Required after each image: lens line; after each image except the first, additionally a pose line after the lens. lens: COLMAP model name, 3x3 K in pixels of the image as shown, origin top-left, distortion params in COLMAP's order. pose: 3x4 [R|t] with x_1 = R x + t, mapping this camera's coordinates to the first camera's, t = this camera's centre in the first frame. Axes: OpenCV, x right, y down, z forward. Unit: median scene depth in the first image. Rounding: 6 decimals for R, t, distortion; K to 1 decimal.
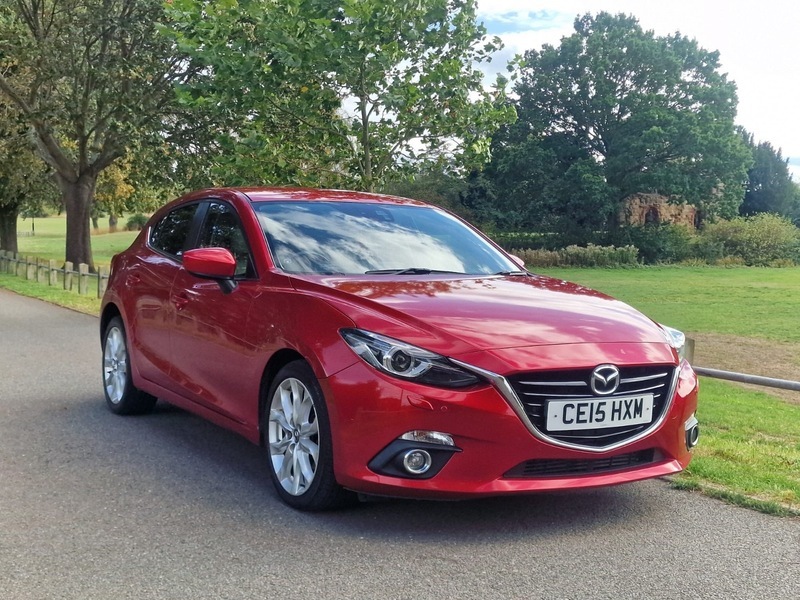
lens RADIAL K [[1035.7, 0, 391.8], [0, 1035.7, 294.7], [0, 0, 1]] dist [0.097254, 0.000000]
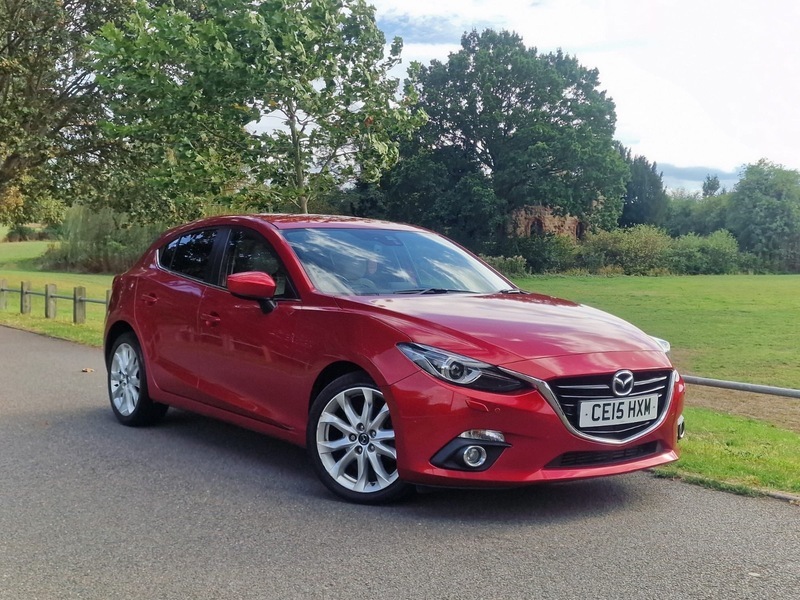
lens RADIAL K [[1035.7, 0, 401.0], [0, 1035.7, 289.2], [0, 0, 1]] dist [0.097254, 0.000000]
pose [[0.992901, -0.008421, 0.118646, -0.184645], [0.010195, 0.999845, -0.014351, -0.011203], [-0.118506, 0.015459, 0.992833, -0.152773]]
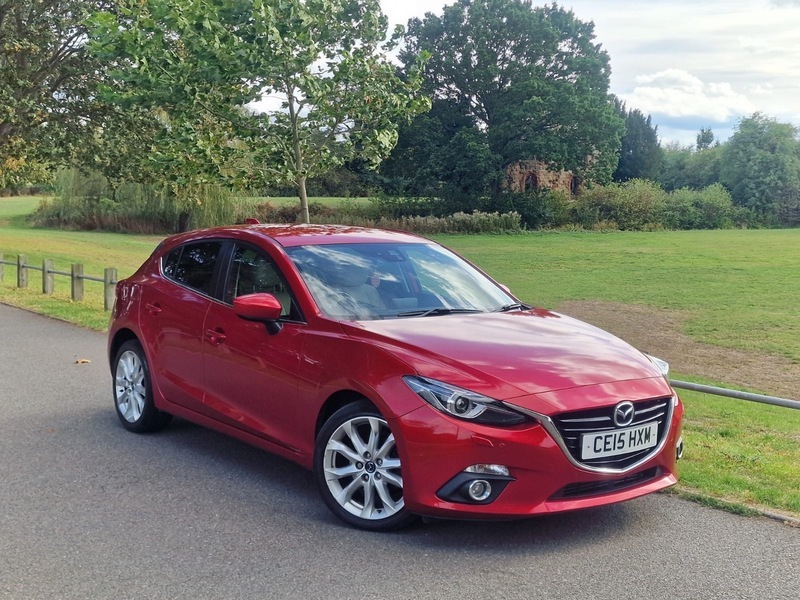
lens RADIAL K [[1035.7, 0, 408.0], [0, 1035.7, 283.4], [0, 0, 1]] dist [0.097254, 0.000000]
pose [[0.991330, -0.016124, 0.130400, -0.198757], [0.012694, 0.999552, 0.027094, -0.105596], [-0.130778, -0.025204, 0.991091, -0.169068]]
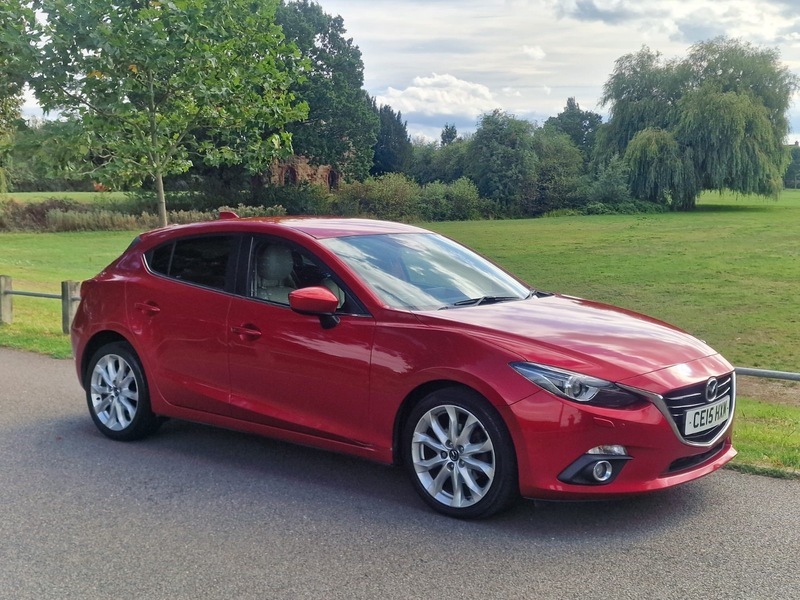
lens RADIAL K [[1035.7, 0, 393.2], [0, 1035.7, 269.1], [0, 0, 1]] dist [0.097254, 0.000000]
pose [[0.934361, -0.041175, 0.353942, -0.597246], [0.034700, 0.999094, 0.024623, -0.109393], [-0.354635, -0.010724, 0.934943, -0.059989]]
